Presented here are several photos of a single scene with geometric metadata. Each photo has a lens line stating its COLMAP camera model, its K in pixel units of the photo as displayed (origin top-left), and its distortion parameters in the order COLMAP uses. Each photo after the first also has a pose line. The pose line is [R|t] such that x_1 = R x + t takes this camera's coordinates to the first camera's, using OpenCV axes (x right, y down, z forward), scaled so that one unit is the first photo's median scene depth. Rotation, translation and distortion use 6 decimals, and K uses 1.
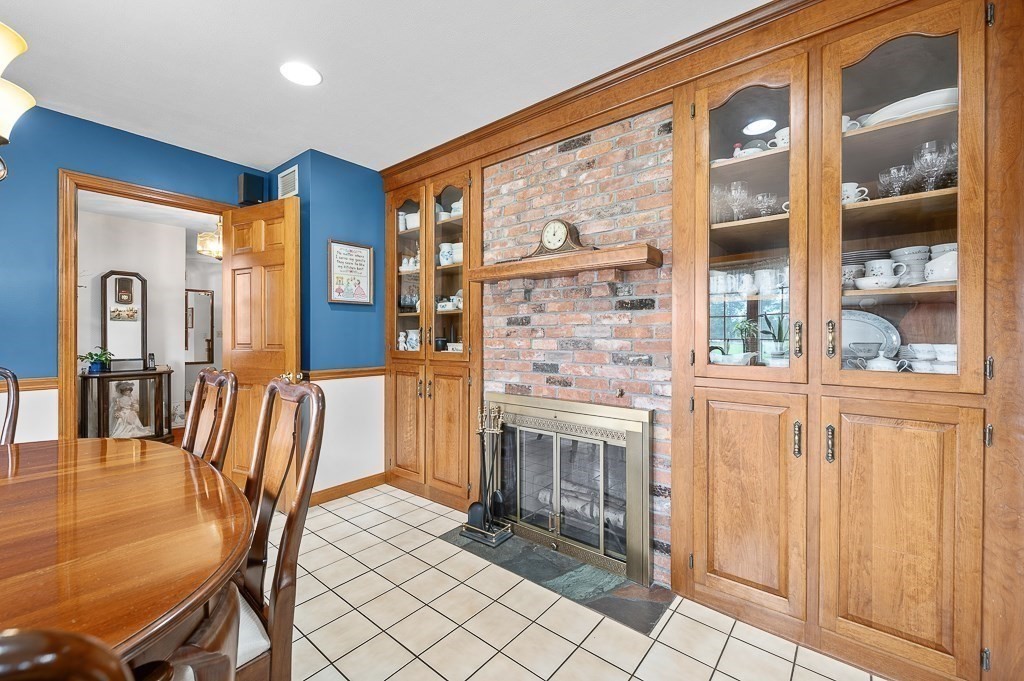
lens RADIAL K [[426.8, 0, 508.3], [0, 426.8, 337.1], [0, 0, 1]] dist [0.002364, 0.000342]
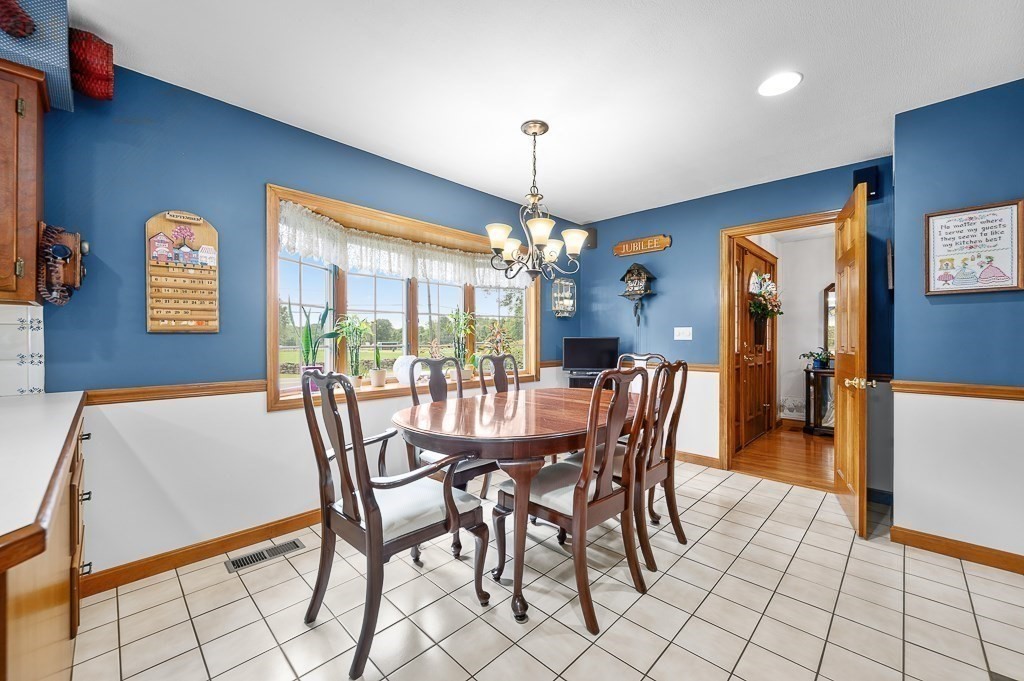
lens RADIAL K [[403.4, 0, 509.3], [0, 403.4, 339.4], [0, 0, 1]] dist [0.000550, 0.000024]
pose [[-0.089137, 0.001655, -0.996018, 0.376542], [-0.003613, 0.999992, 0.001985, 0.000812], [0.996013, 0.003775, -0.089131, 0.301818]]
